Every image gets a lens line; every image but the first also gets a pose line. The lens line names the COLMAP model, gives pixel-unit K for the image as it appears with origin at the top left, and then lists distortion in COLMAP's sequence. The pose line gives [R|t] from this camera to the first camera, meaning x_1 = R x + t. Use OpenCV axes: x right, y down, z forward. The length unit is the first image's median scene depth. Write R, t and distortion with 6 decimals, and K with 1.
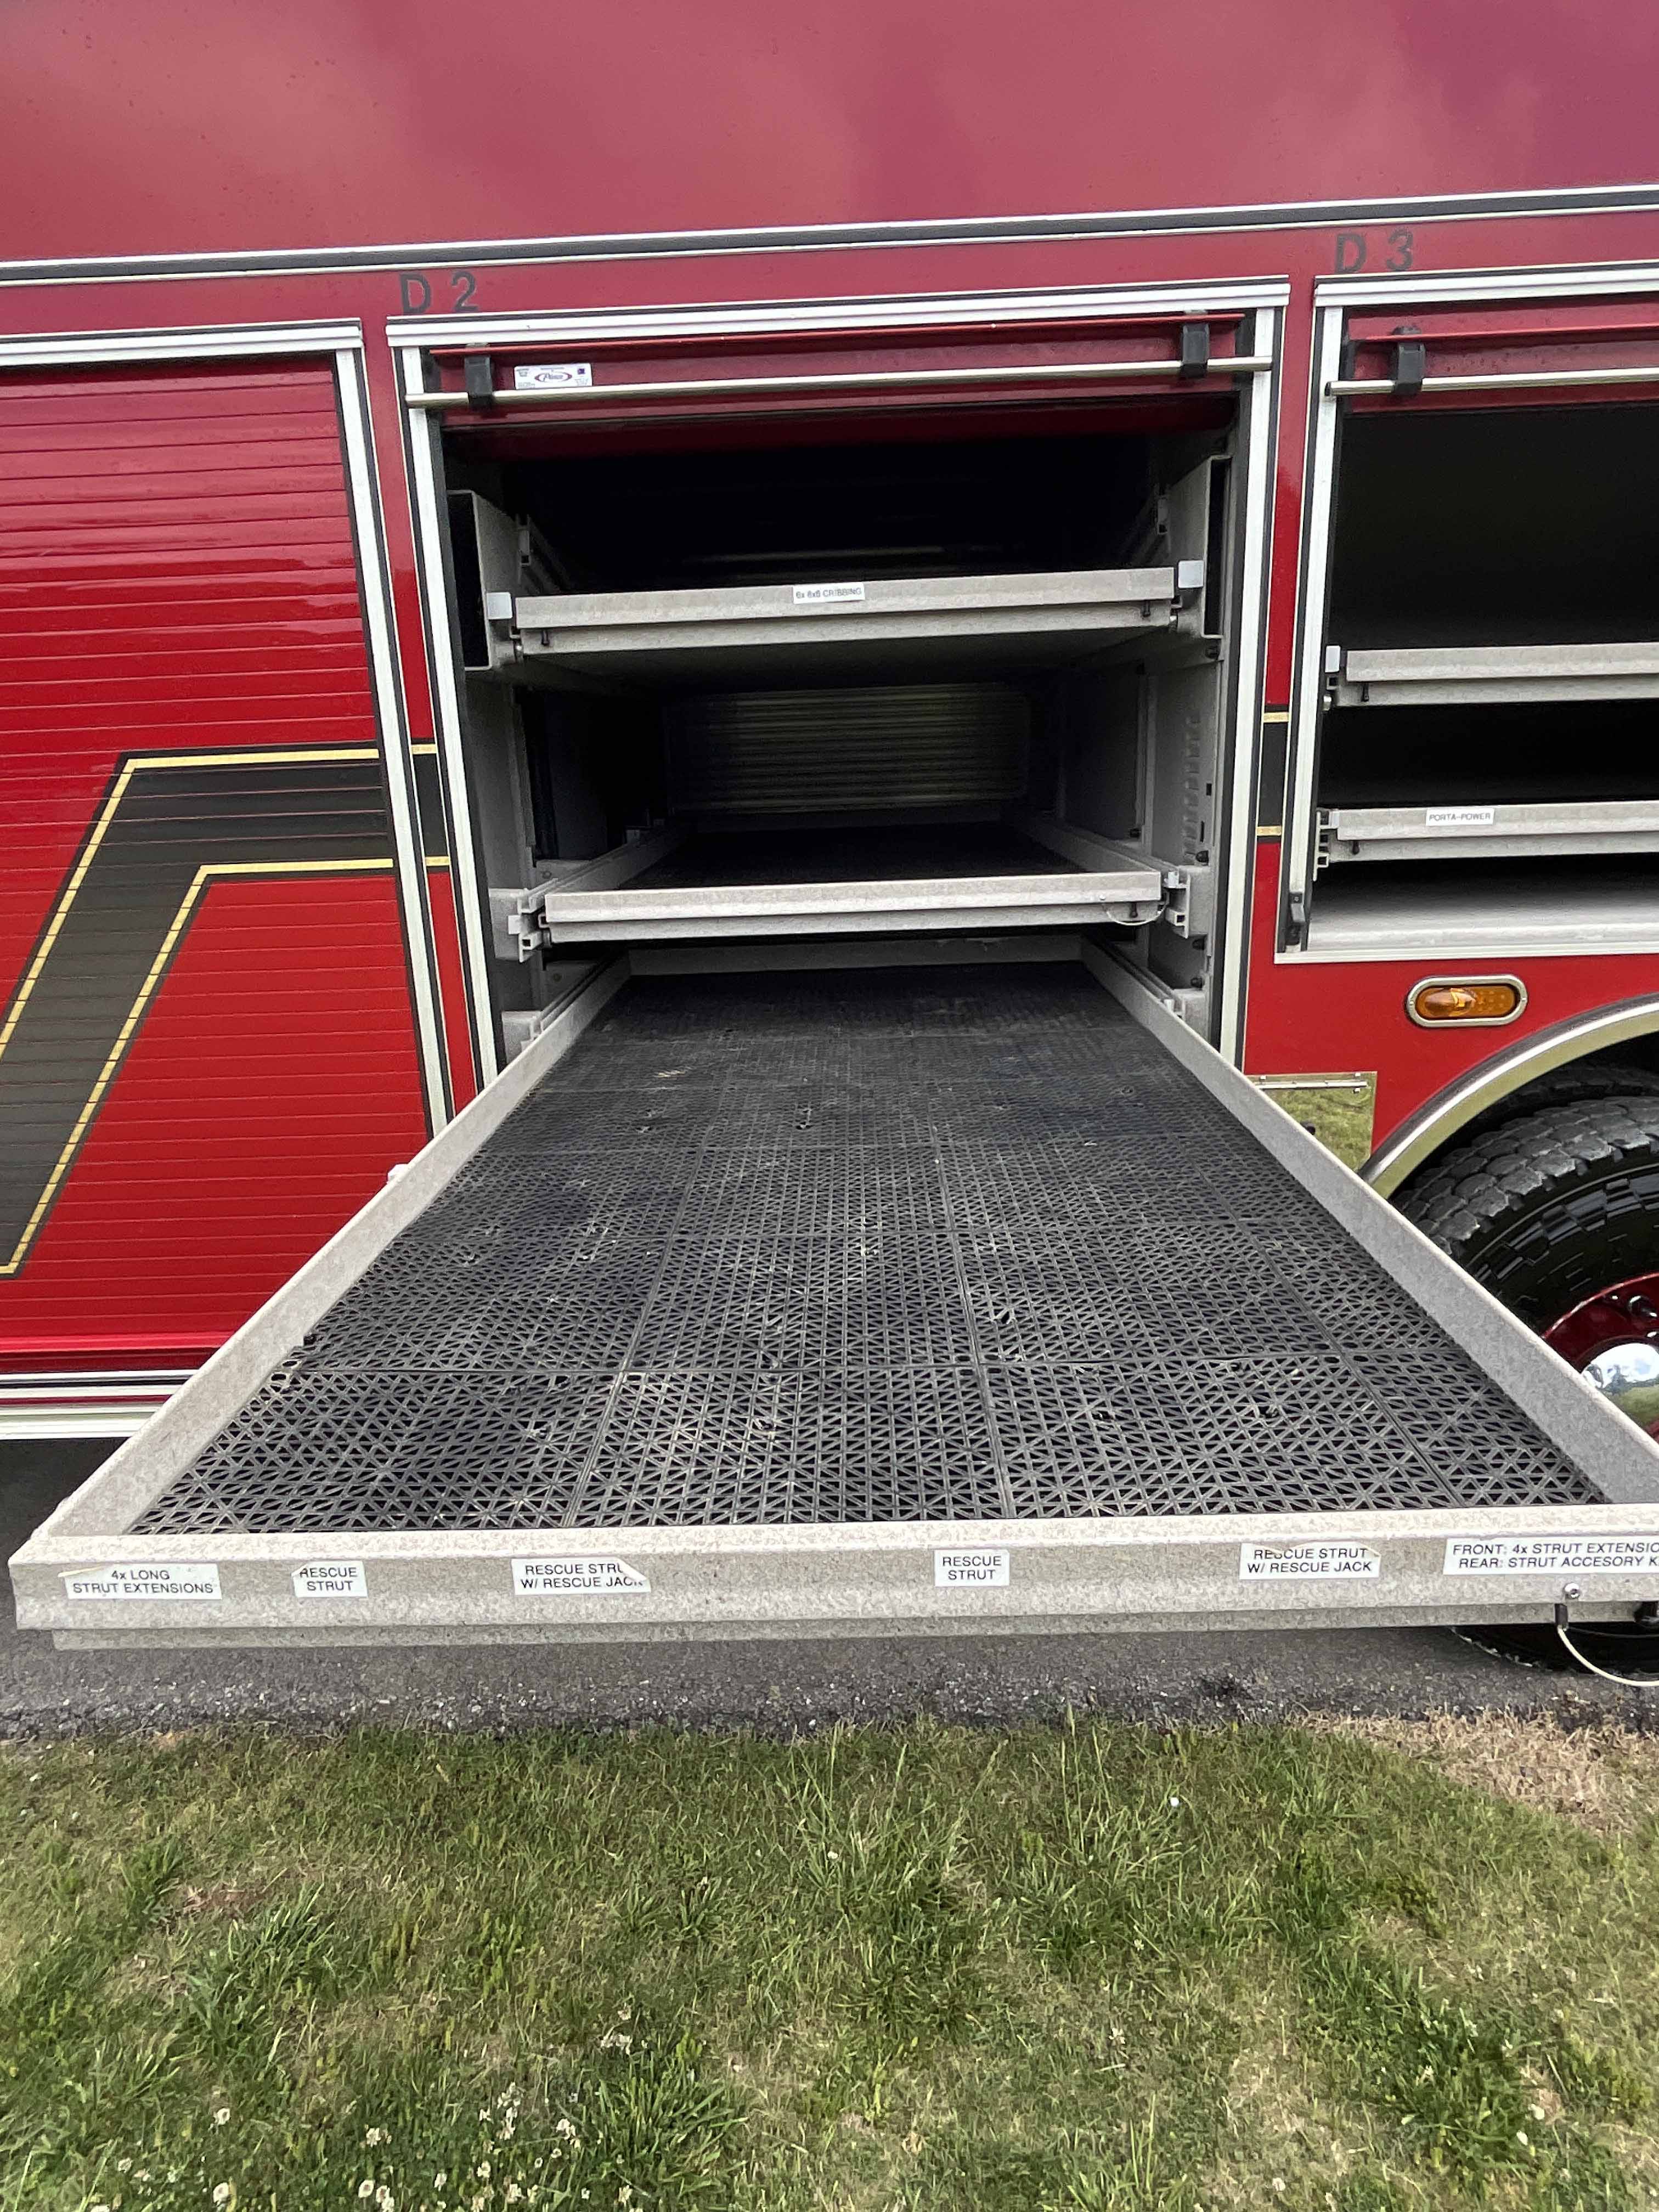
lens RADIAL K [[1284.0, 0, 827.7], [0, 1284.0, 1104.8], [0, 0, 1]] dist [-0.019632, 0.016818]
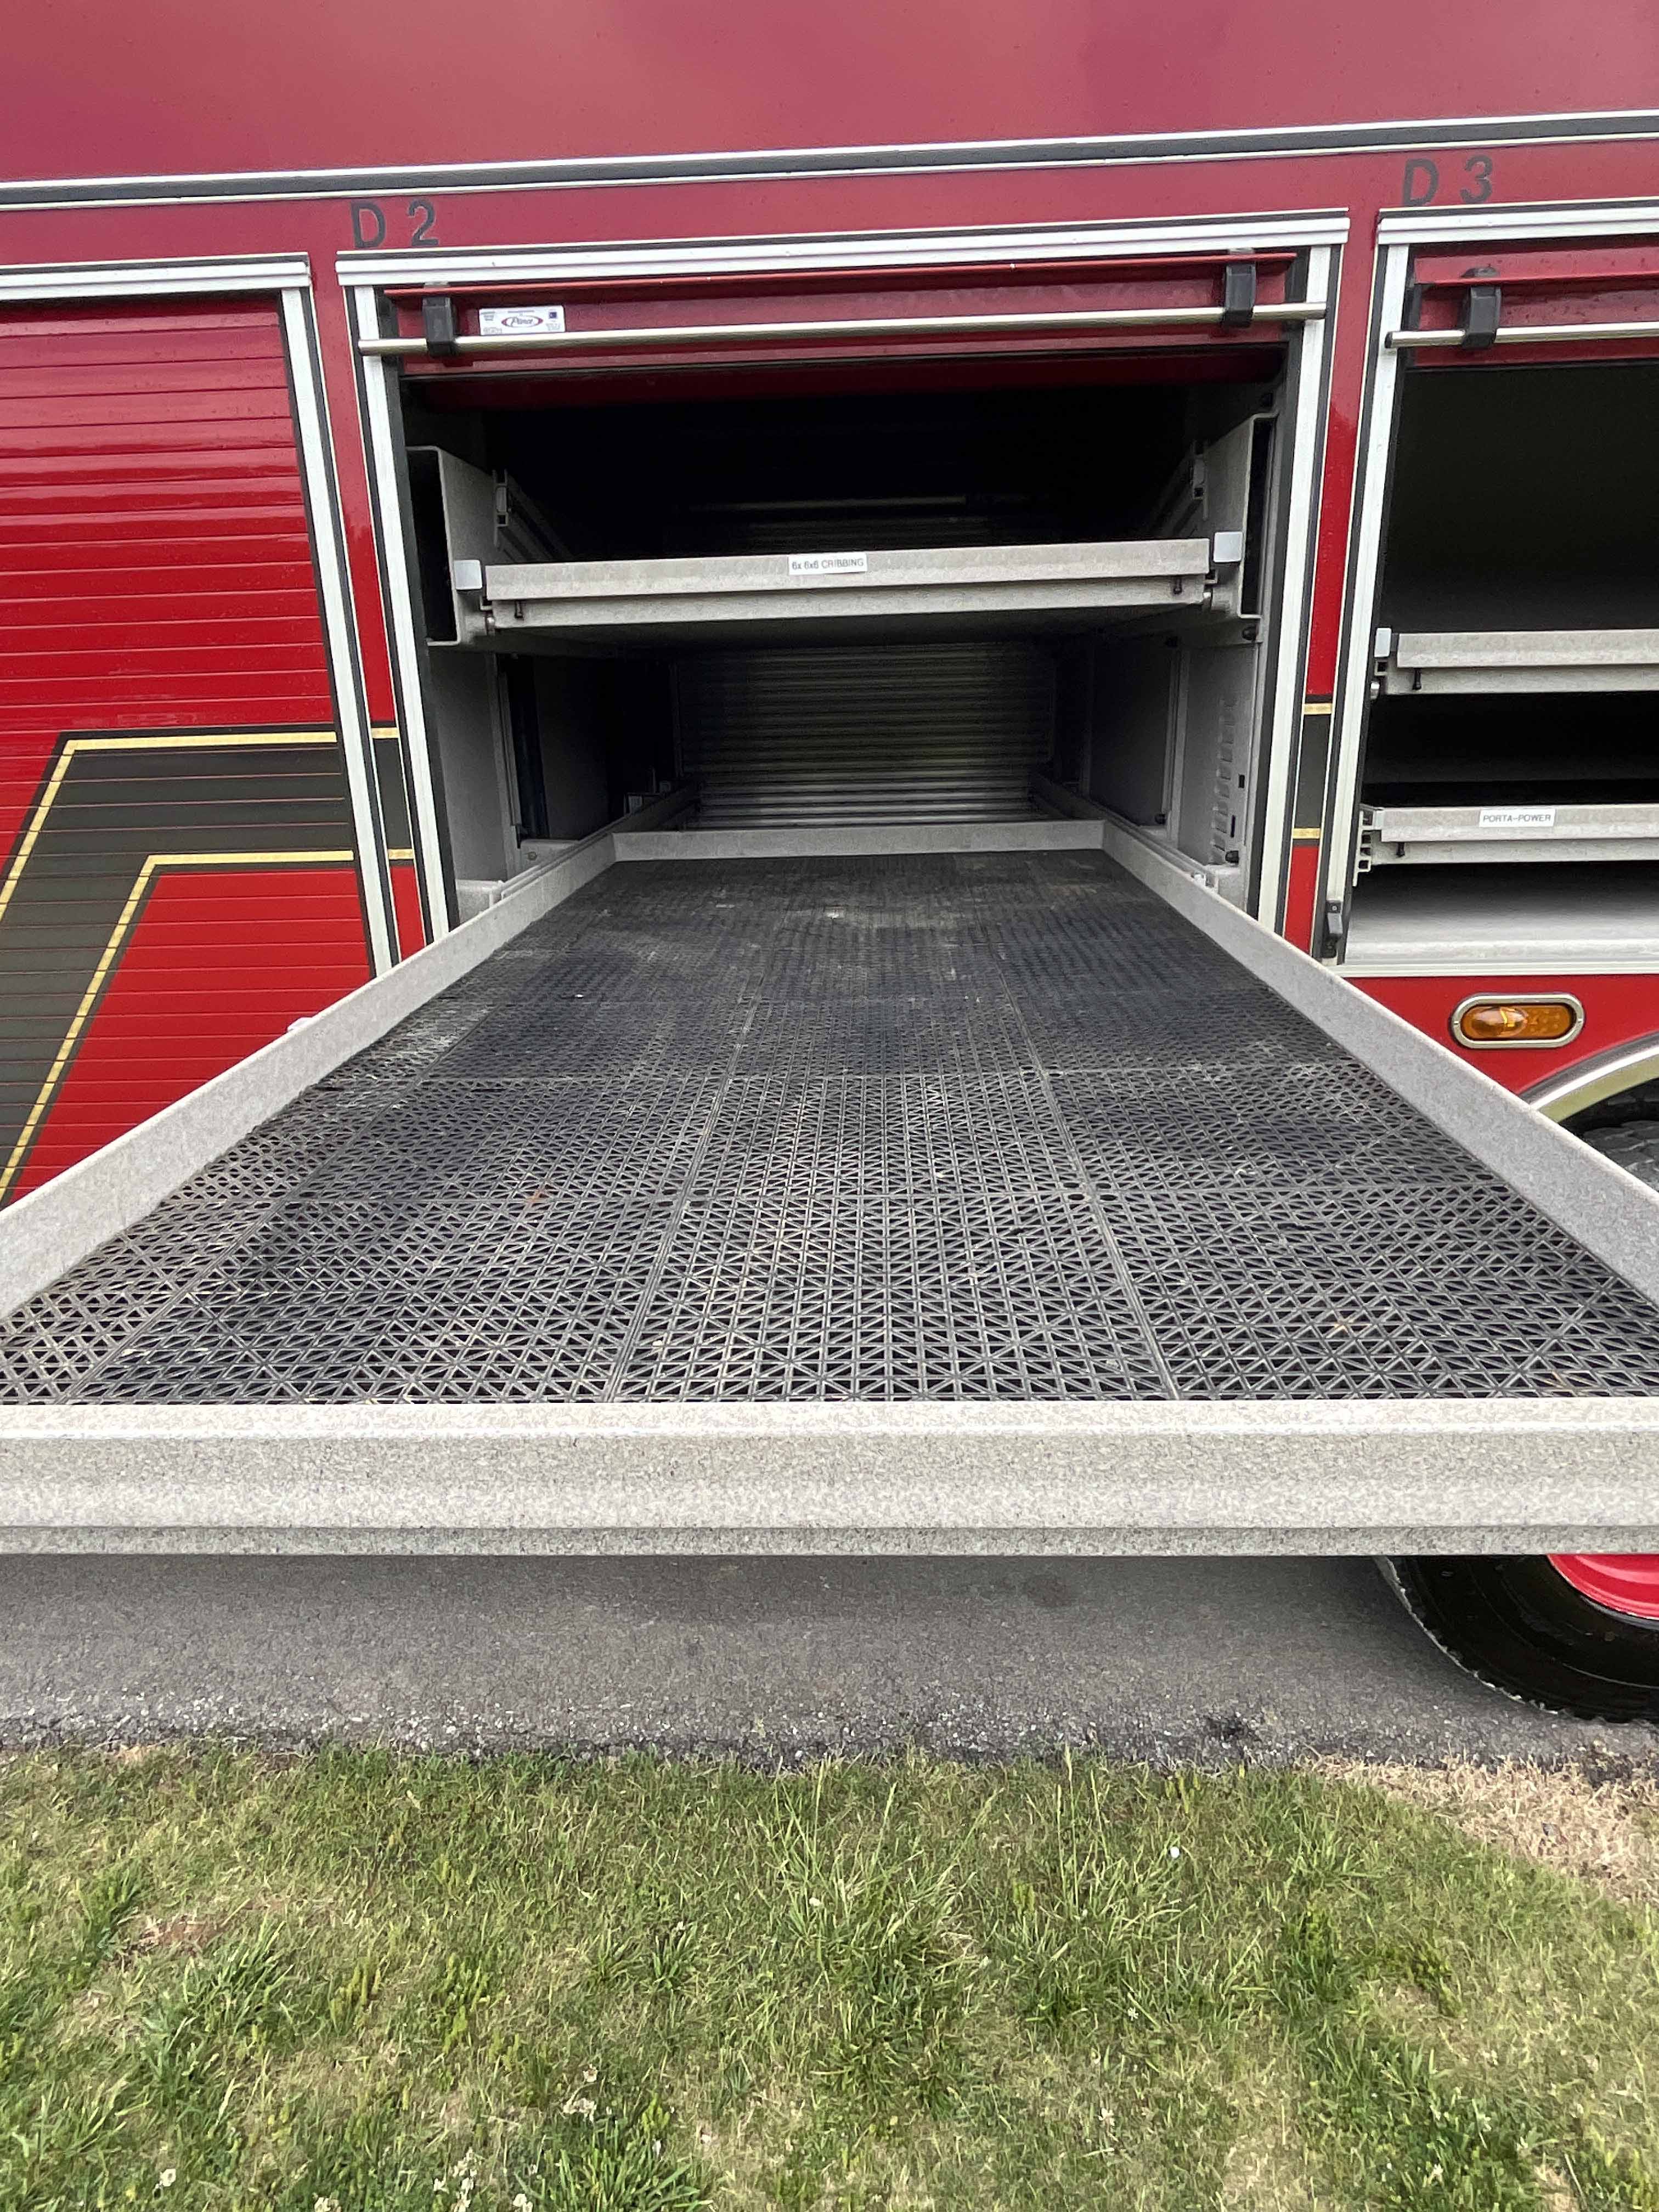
lens RADIAL K [[1284.0, 0, 829.6], [0, 1284.0, 1100.8], [0, 0, 1]] dist [-0.019632, 0.016818]
pose [[0.999736, 0.015720, -0.016746, 0.023228], [-0.015007, 0.999009, 0.041897, -0.056032], [0.017388, -0.041634, 0.998982, 0.074487]]
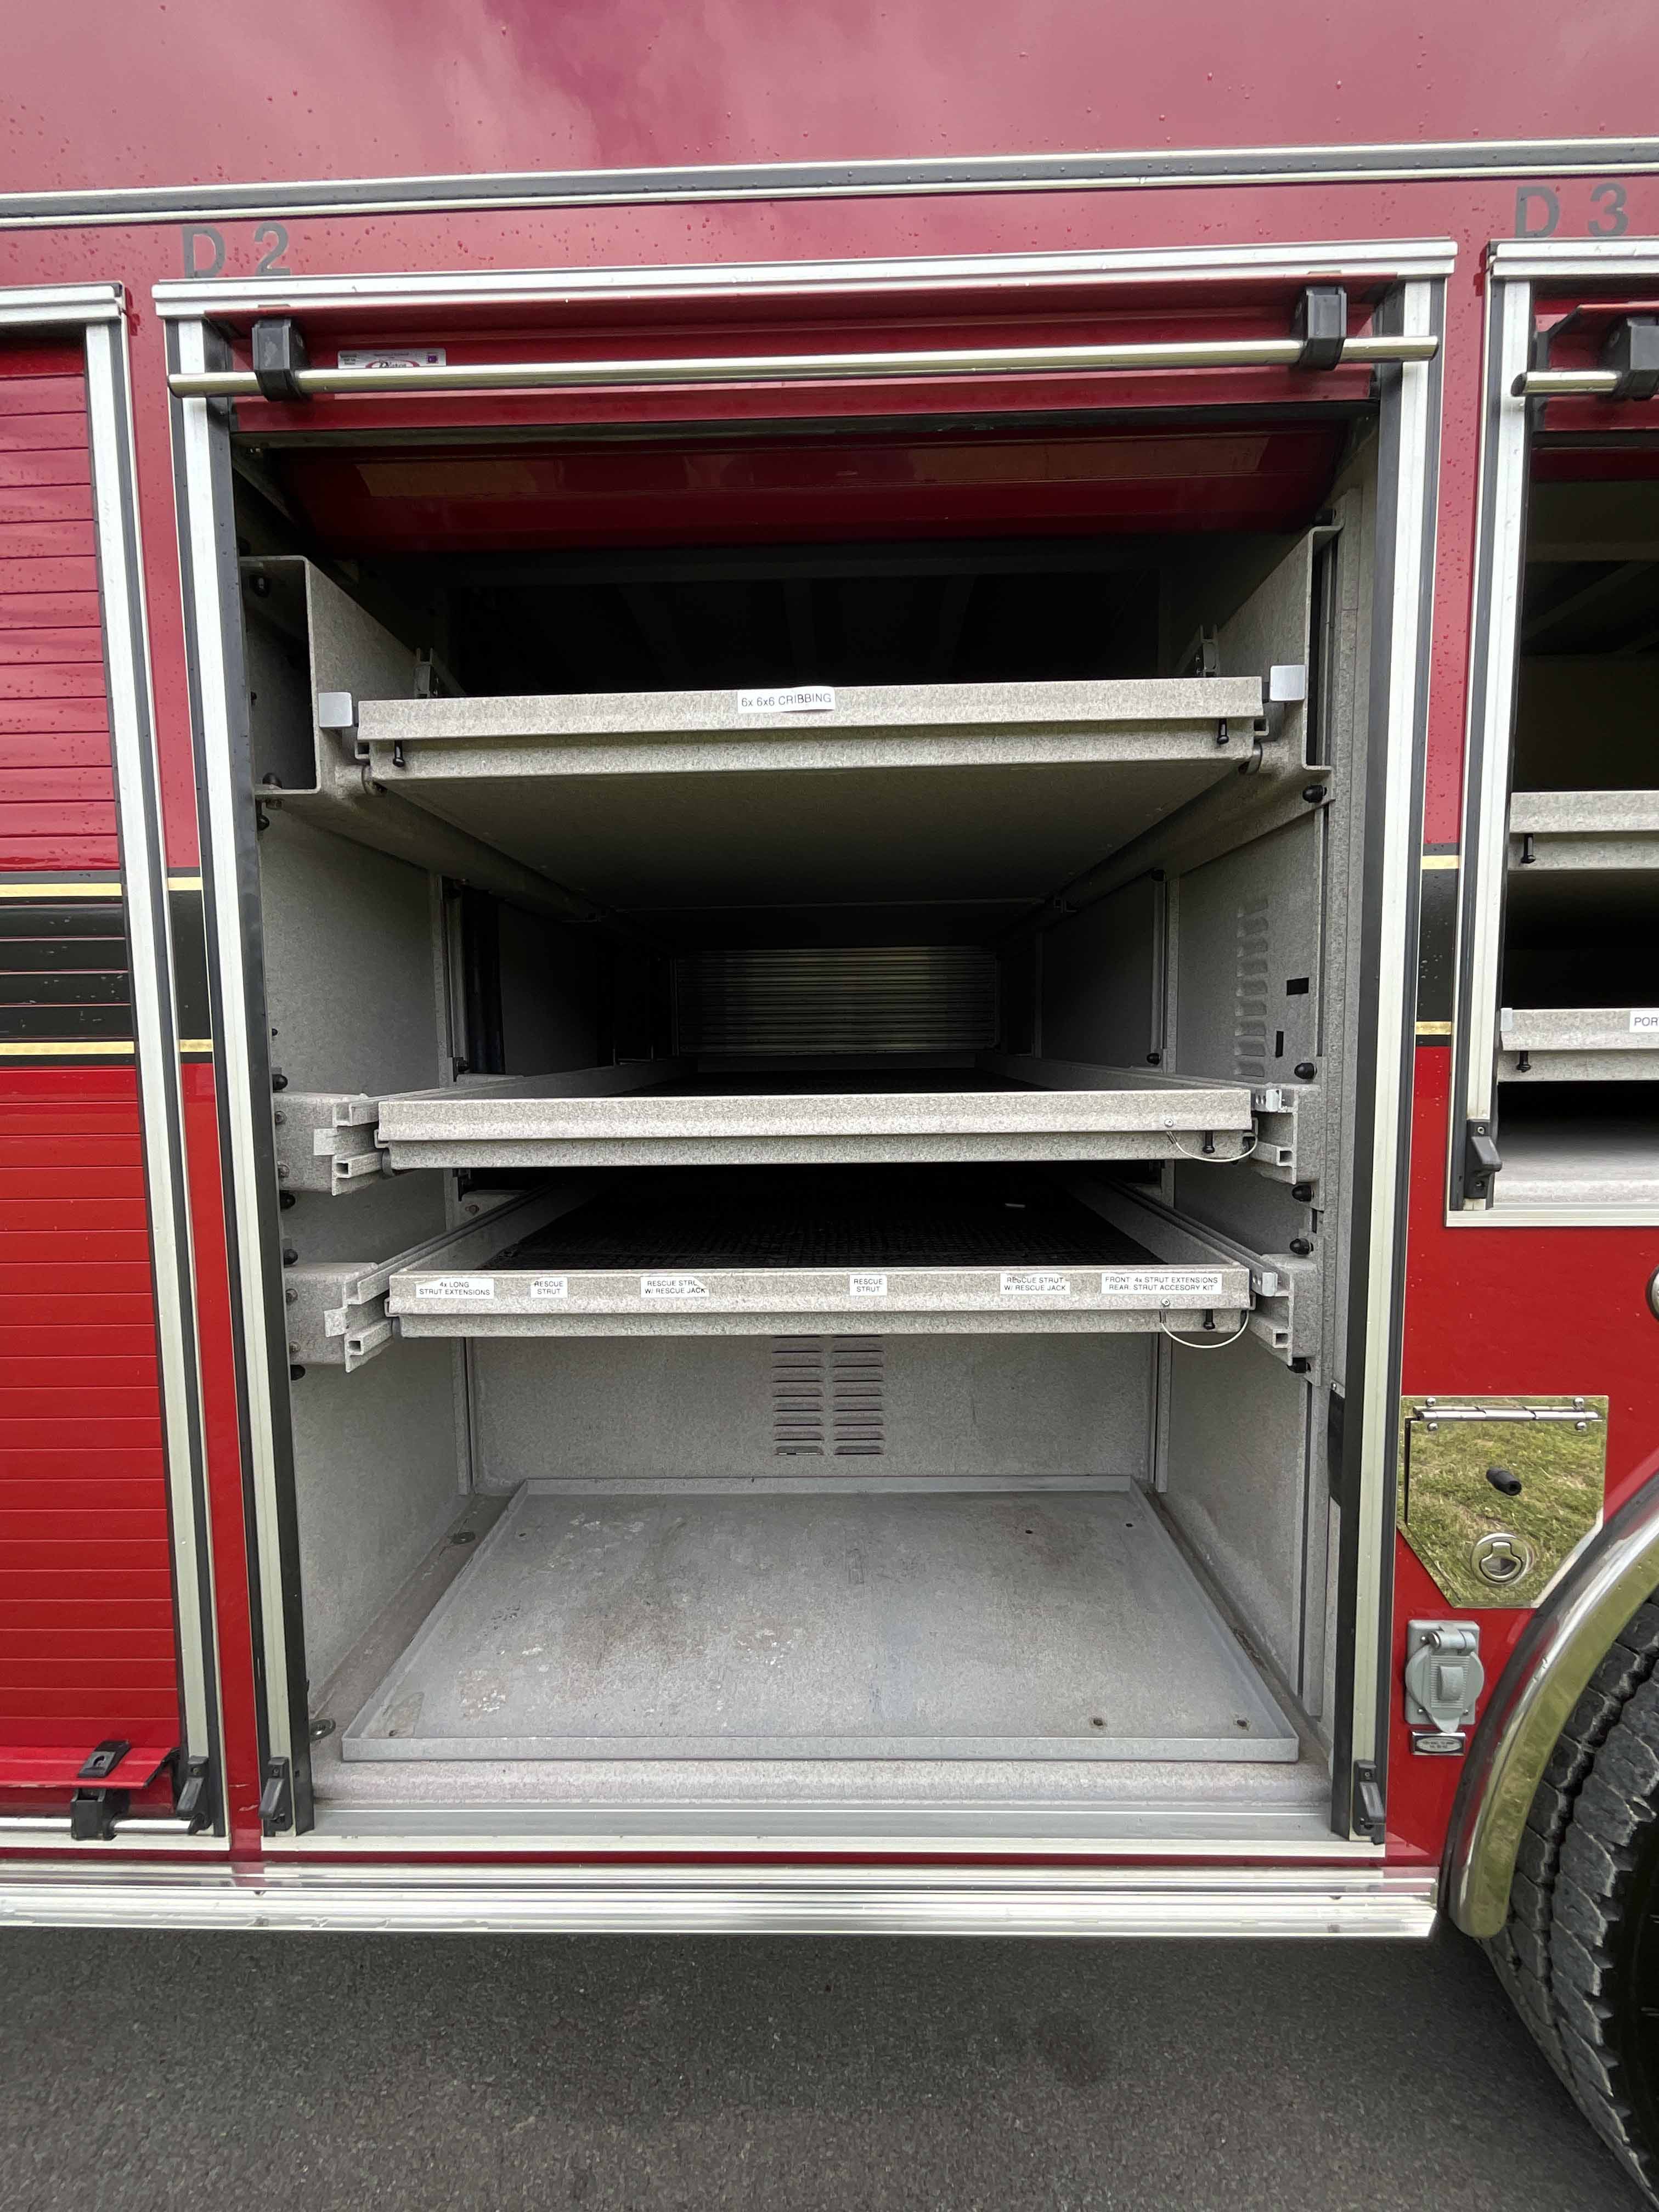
lens RADIAL K [[893.4, 0, 830.1], [0, 893.4, 1108.2], [0, 0, 1]] dist [0.001904, -0.001896]
pose [[0.999727, 0.023263, -0.002164, 0.032015], [-0.023229, 0.979851, -0.198373, -0.072068], [-0.002494, 0.198369, 0.980124, 0.545035]]
